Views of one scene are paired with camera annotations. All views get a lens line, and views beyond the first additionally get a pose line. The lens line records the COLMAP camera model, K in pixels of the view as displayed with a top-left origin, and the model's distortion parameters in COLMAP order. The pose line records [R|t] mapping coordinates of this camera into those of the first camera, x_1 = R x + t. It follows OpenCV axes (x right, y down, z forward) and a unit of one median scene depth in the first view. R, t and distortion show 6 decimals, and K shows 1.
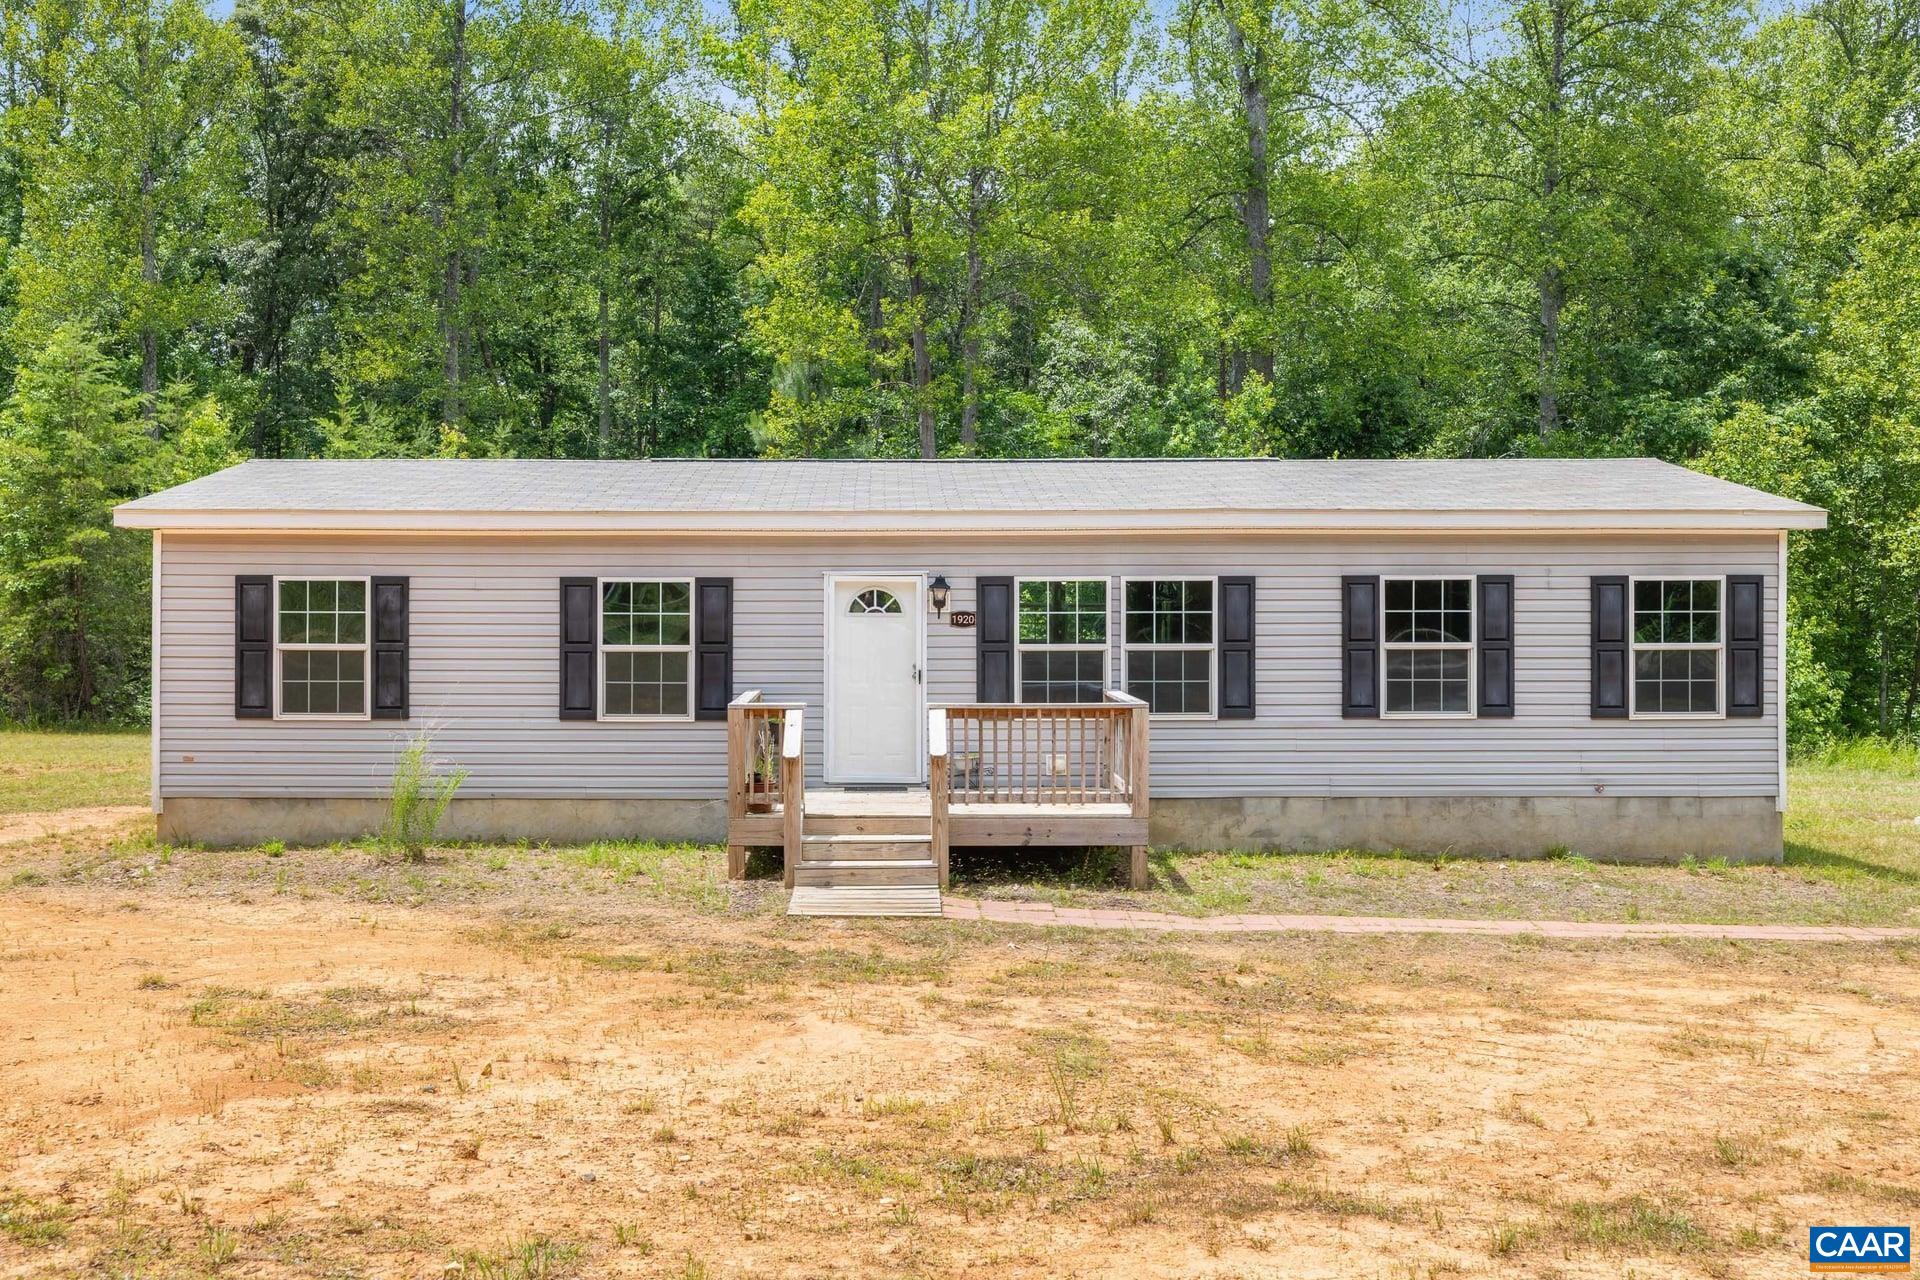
lens RADIAL K [[1913.2, 0, 960.0], [0, 1913.2, 640.0], [0, 0, 1]] dist [0.006360, -0.001944]
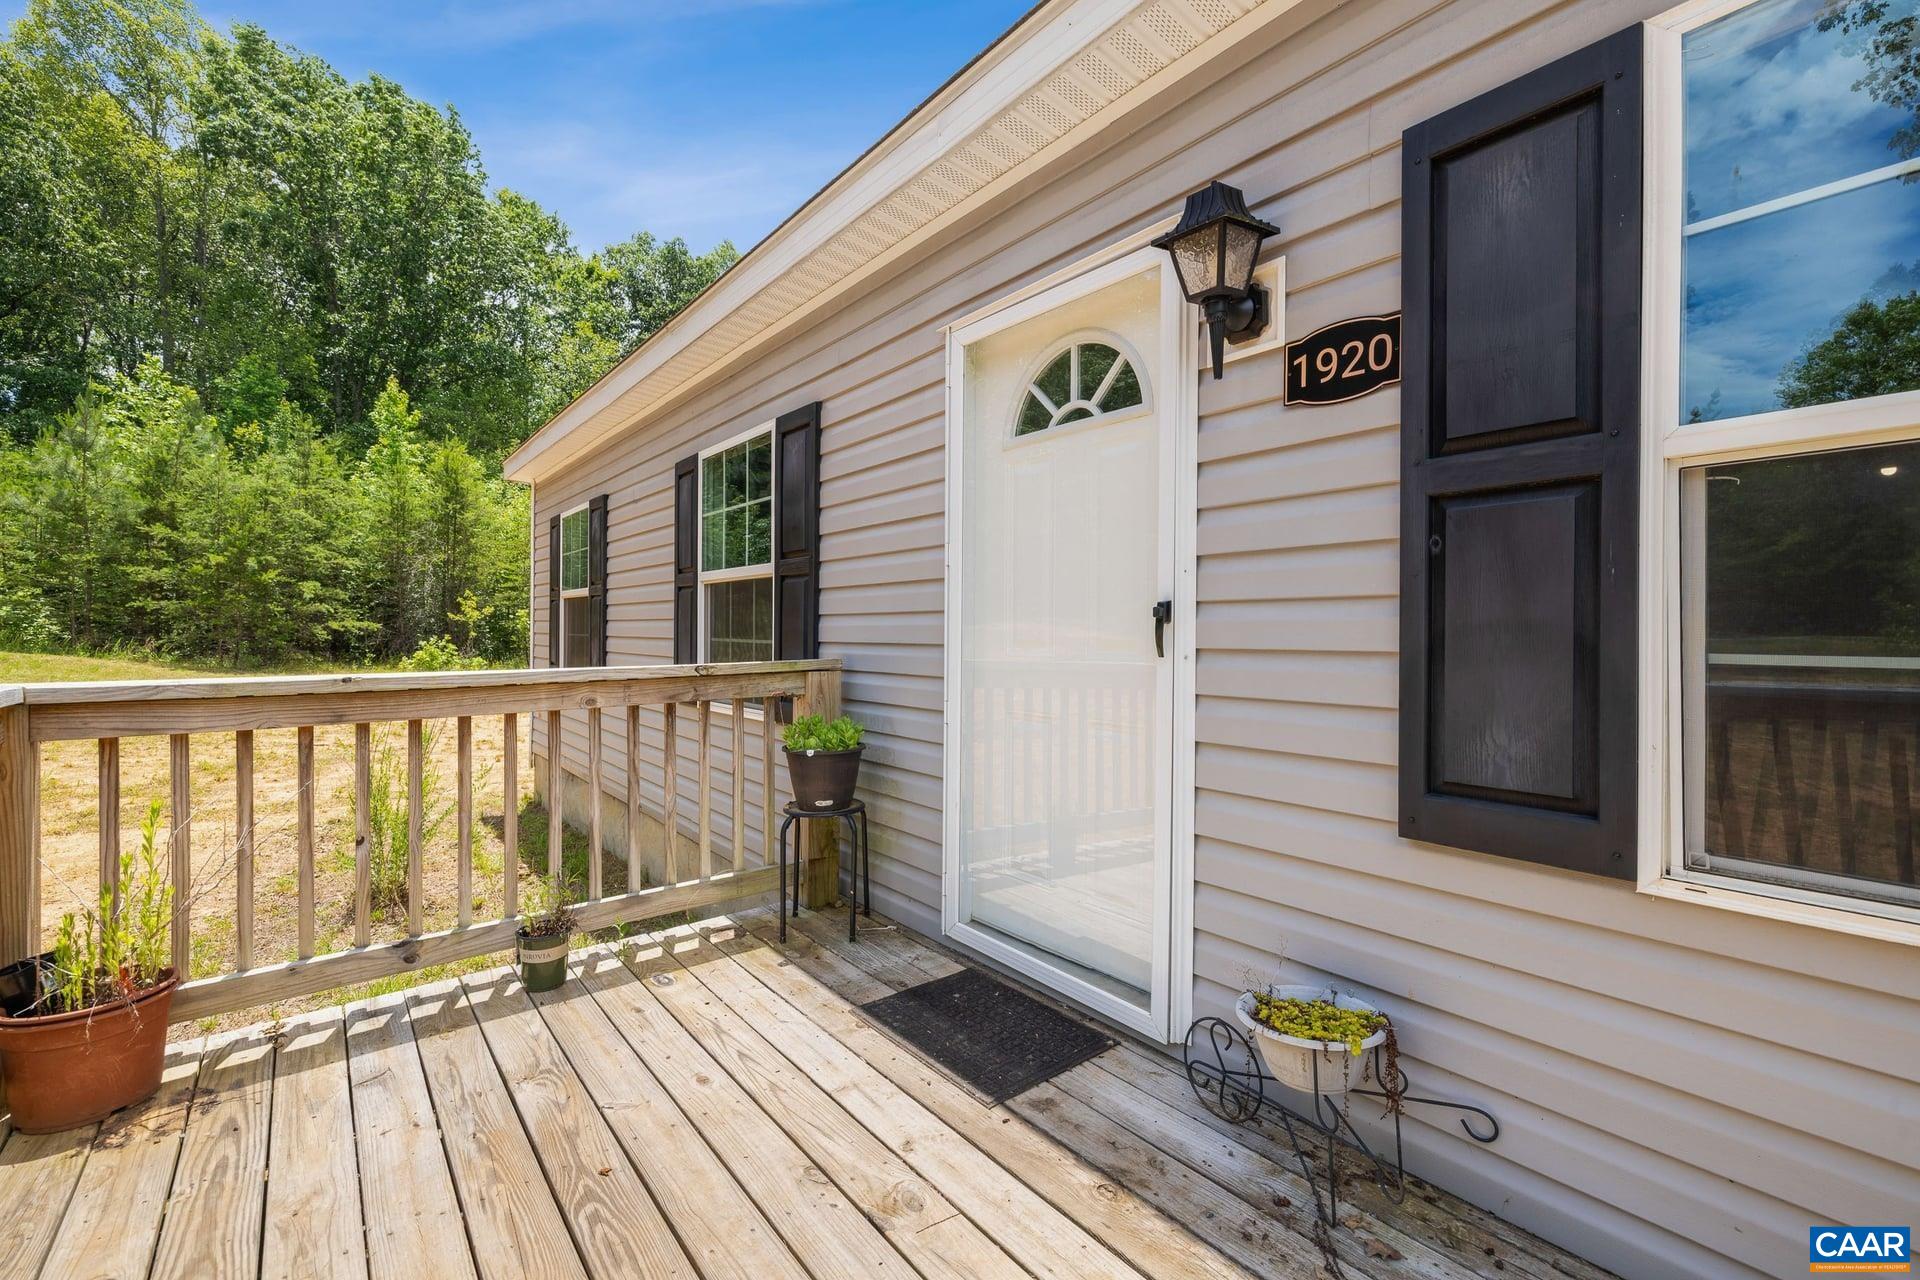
lens RADIAL K [[809.3, 0, 960.0], [0, 809.3, 640.0], [0, 0, 1]] dist [-0.001682, -0.000254]
pose [[0.612774, 0.008173, -0.790216, 0.047941], [-0.011254, 0.999935, 0.001615, 0.021137], [0.790178, 0.007904, 0.612826, 0.907439]]
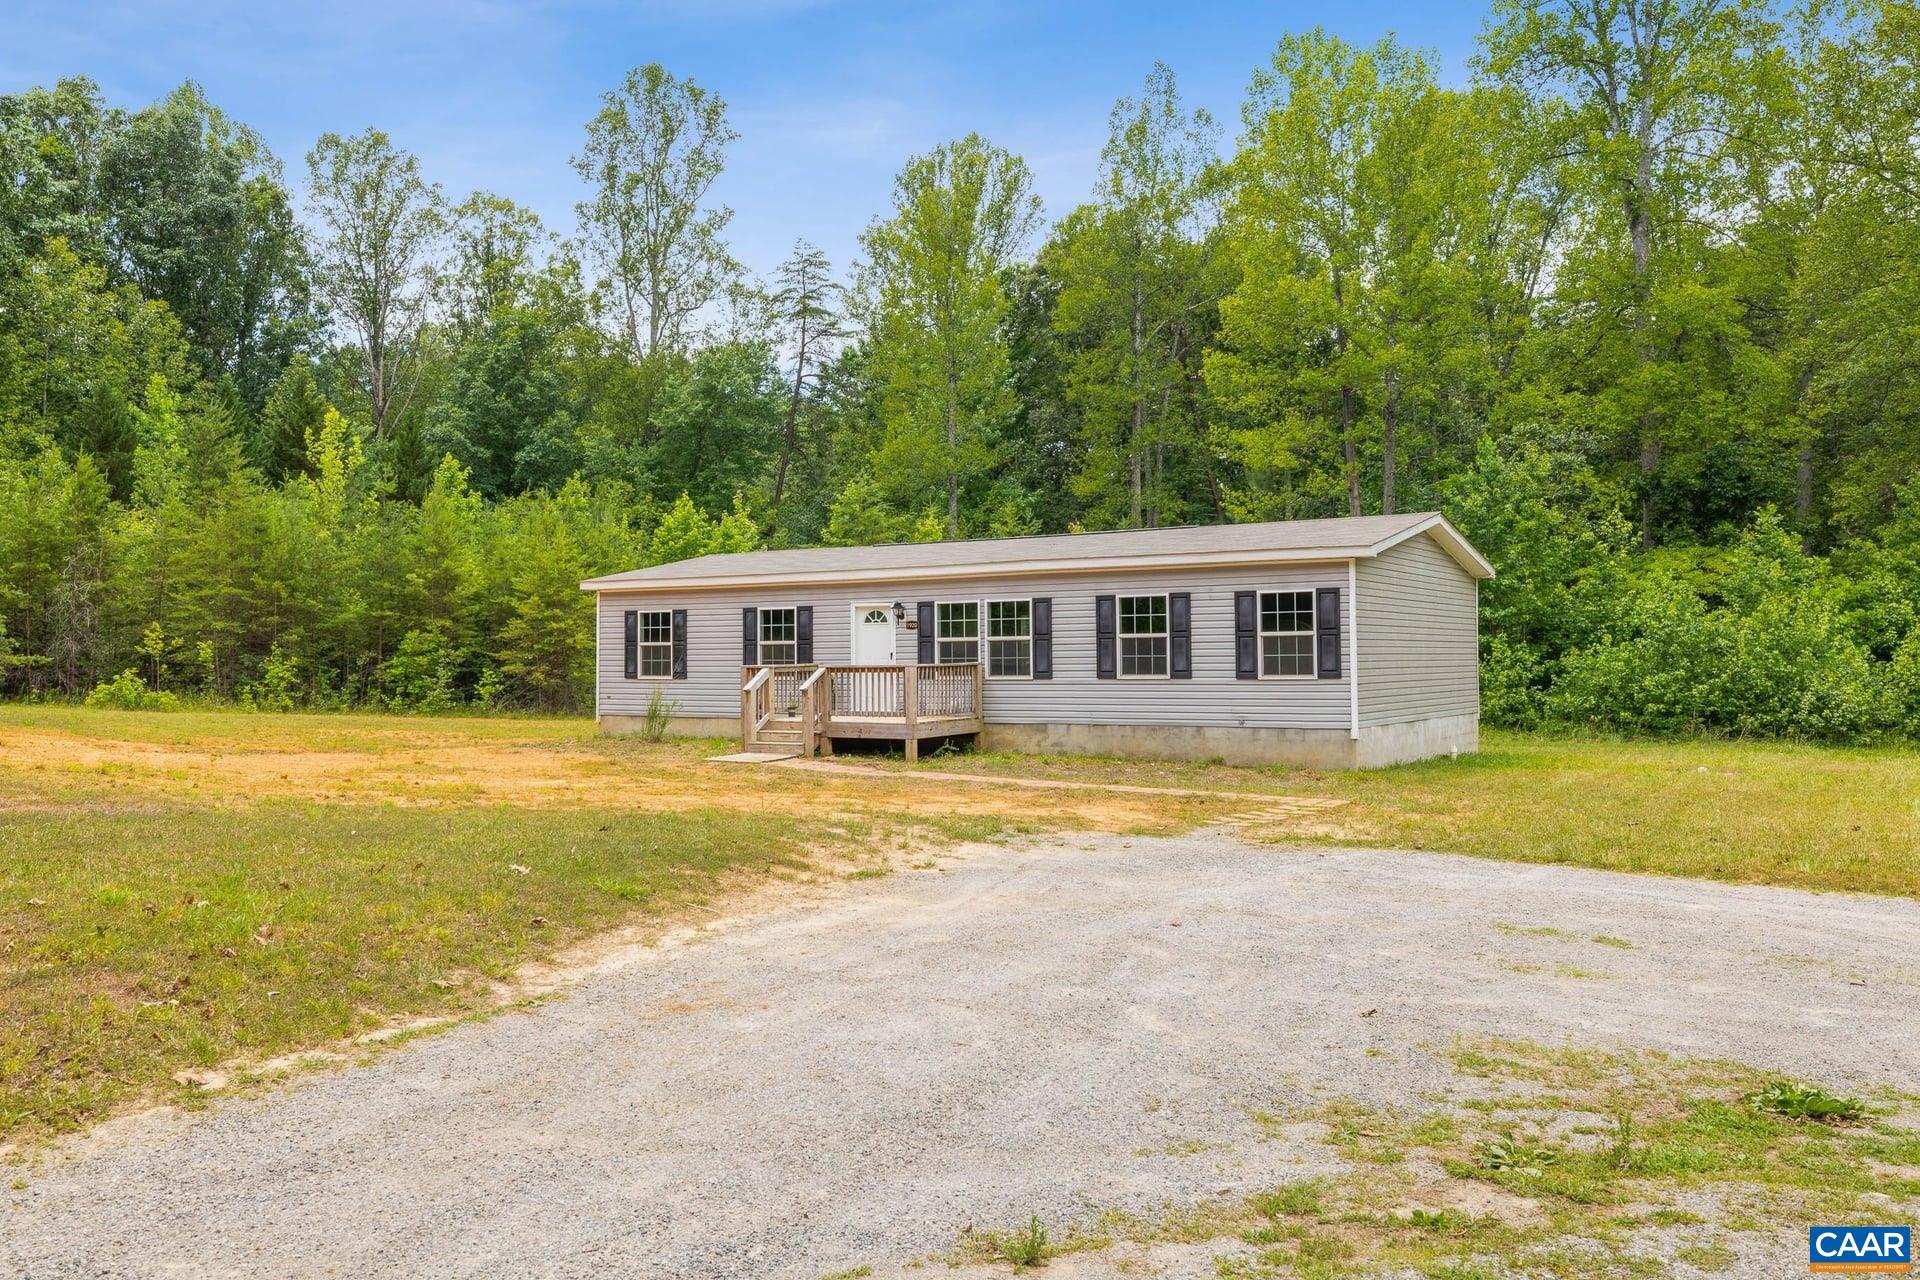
lens RADIAL K [[1530.9, 0, 960.0], [0, 1530.9, 640.0], [0, 0, 1]] dist [-0.002125, -0.000196]
pose [[0.839504, -0.013812, -0.543178, 0.846135], [-0.001422, 0.999618, -0.027617, 0.044604], [0.543352, 0.023958, 0.839163, -0.220787]]
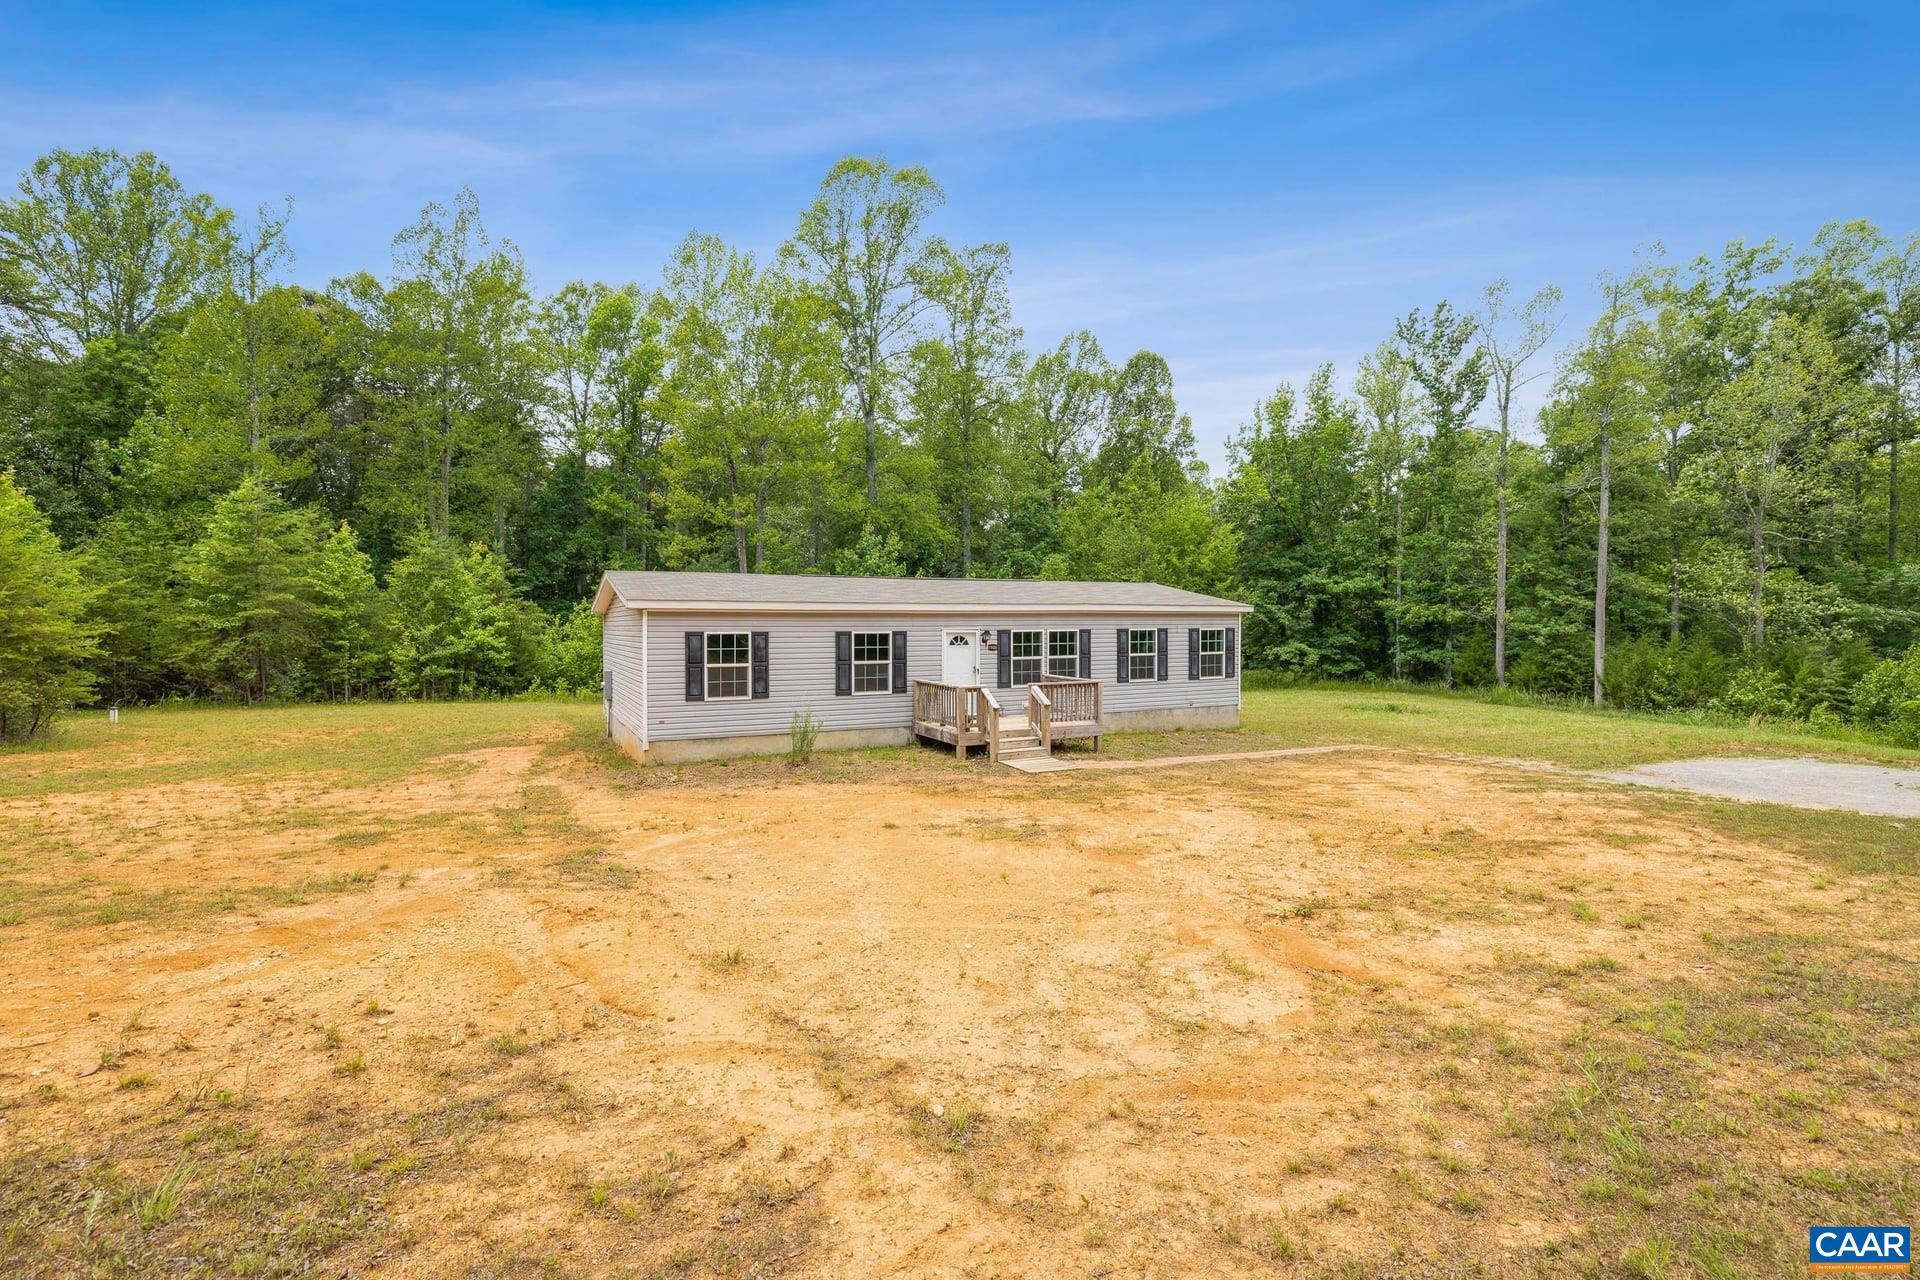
lens RADIAL K [[833.7, 0, 960.0], [0, 833.7, 640.0], [0, 0, 1]] dist [-0.000018, -0.000006]
pose [[0.895517, -0.010822, 0.444895, -0.506195], [0.010441, 0.999940, 0.003308, -0.024128], [-0.444904, 0.001683, 0.895577, 0.069217]]
